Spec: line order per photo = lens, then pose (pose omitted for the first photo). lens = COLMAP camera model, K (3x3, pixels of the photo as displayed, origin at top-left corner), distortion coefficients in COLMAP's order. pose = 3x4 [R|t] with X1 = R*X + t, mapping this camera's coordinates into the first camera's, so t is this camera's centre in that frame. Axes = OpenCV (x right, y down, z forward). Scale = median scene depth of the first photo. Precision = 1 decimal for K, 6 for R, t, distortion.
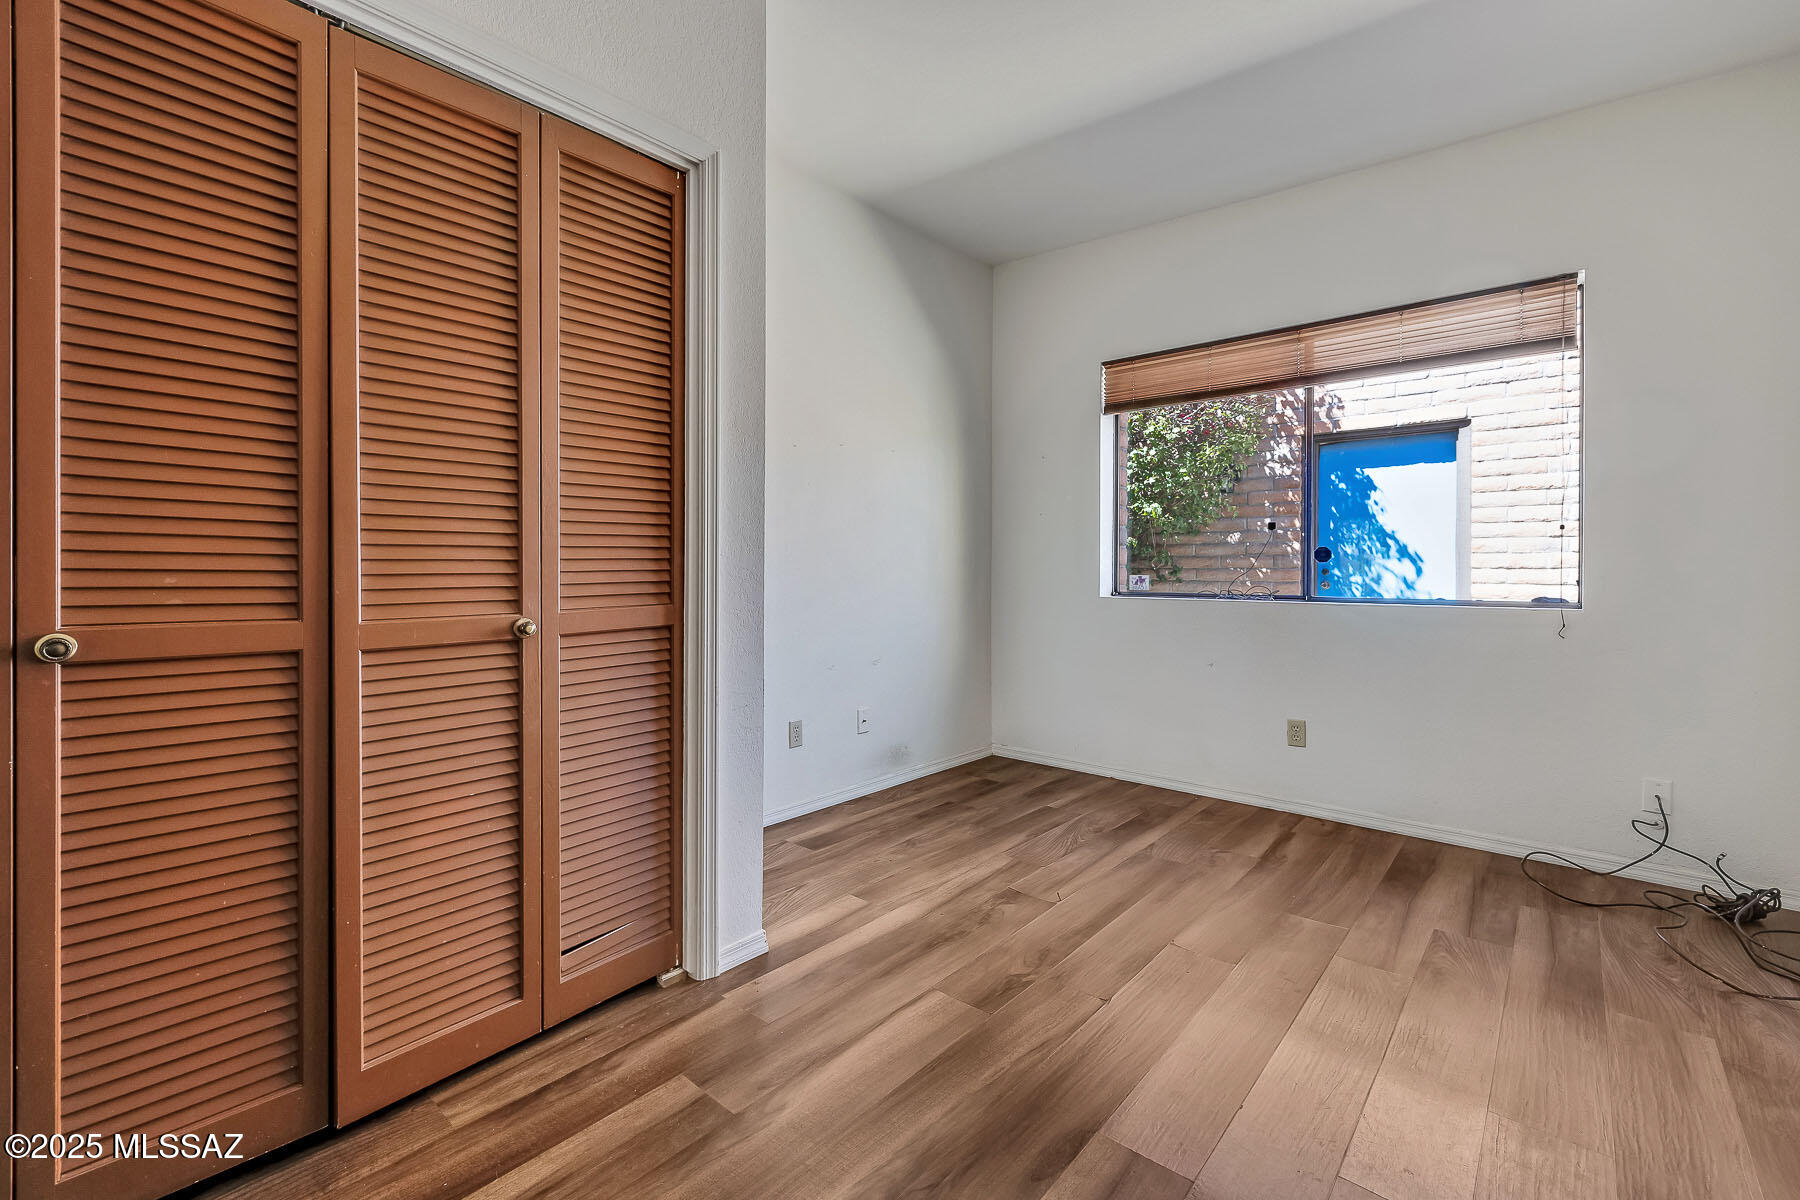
lens RADIAL K [[774.8, 0, 893.2], [0, 774.8, 568.6], [0, 0, 1]] dist [0.000539, -0.000318]
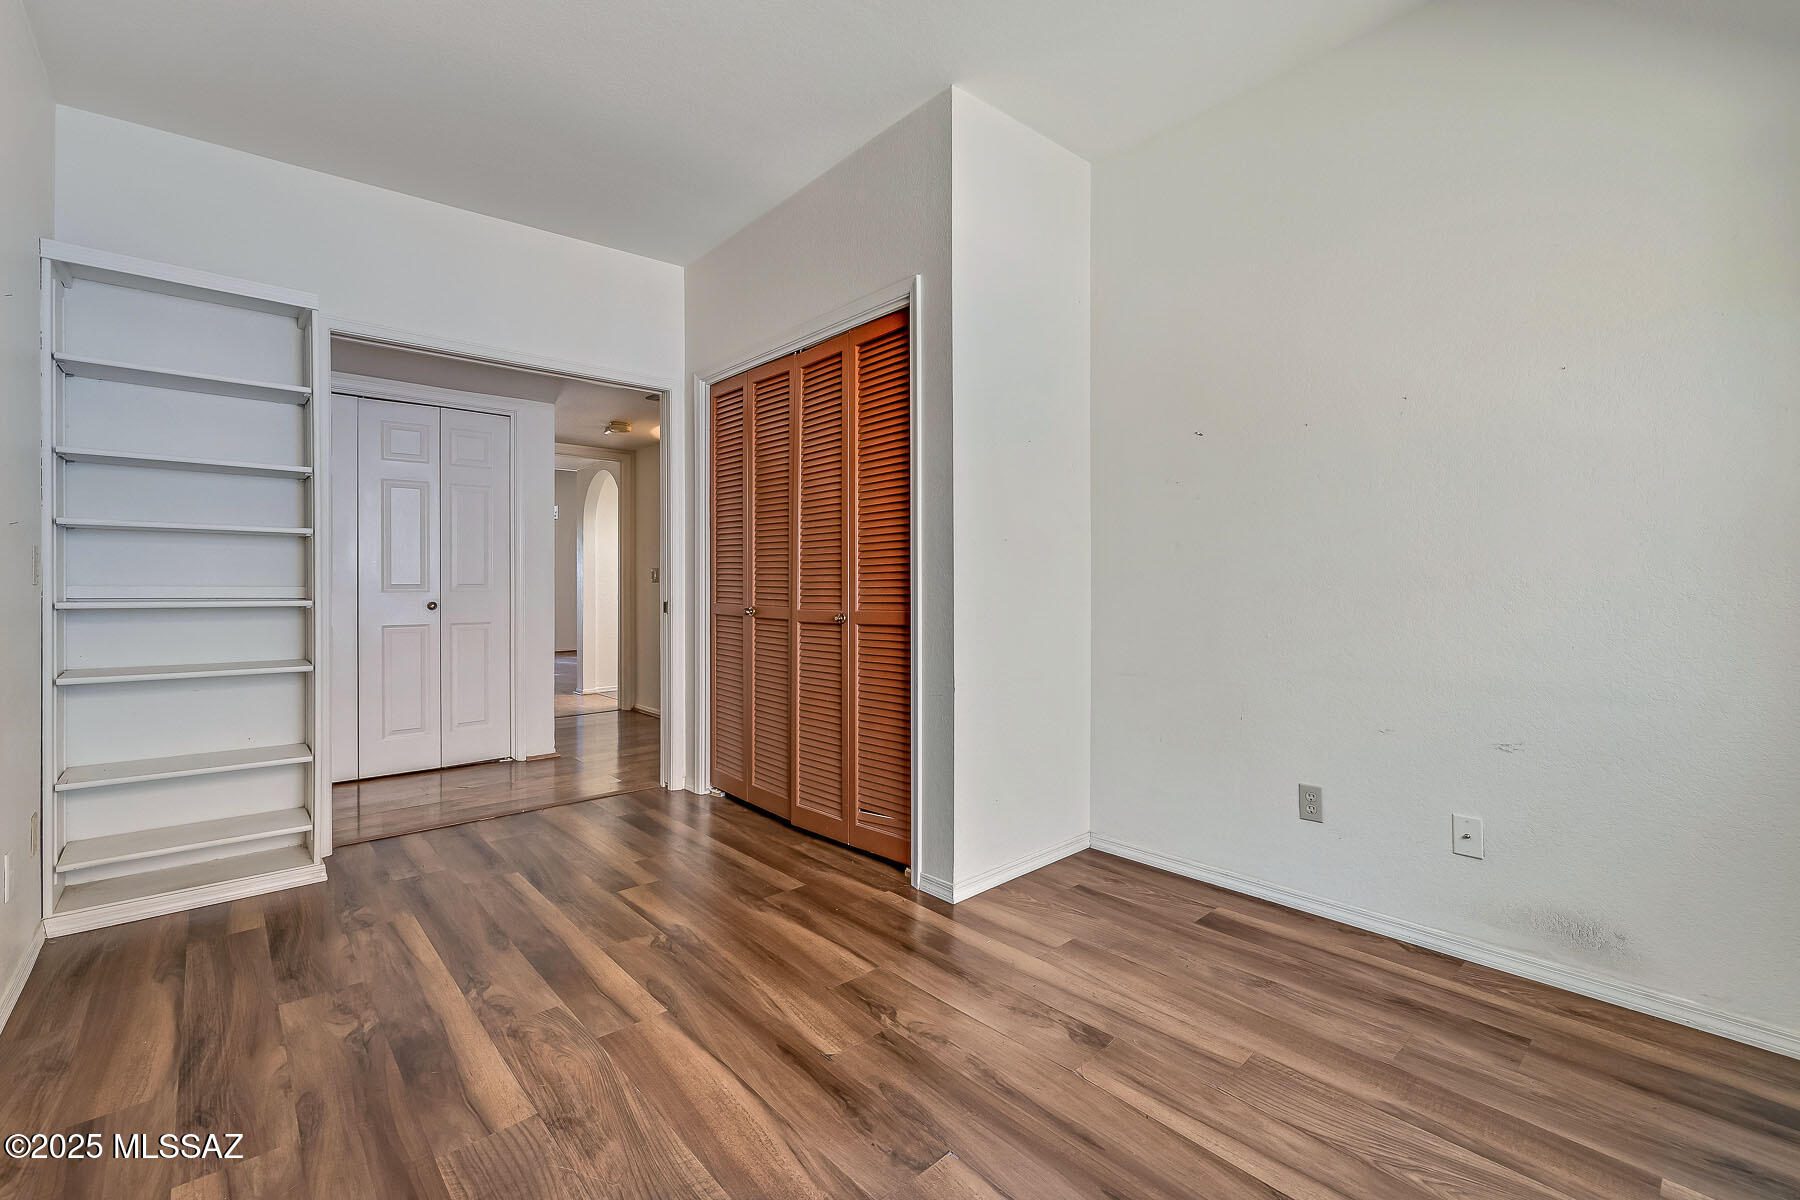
lens RADIAL K [[764.5, 0, 883.3], [0, 764.5, 577.2], [0, 0, 1]] dist [0.001628, 0.000169]
pose [[-0.127343, -0.012307, -0.991782, 0.941633], [-0.000974, 0.999924, -0.012283, 0.002271], [0.991858, -0.000598, -0.127345, 0.952298]]
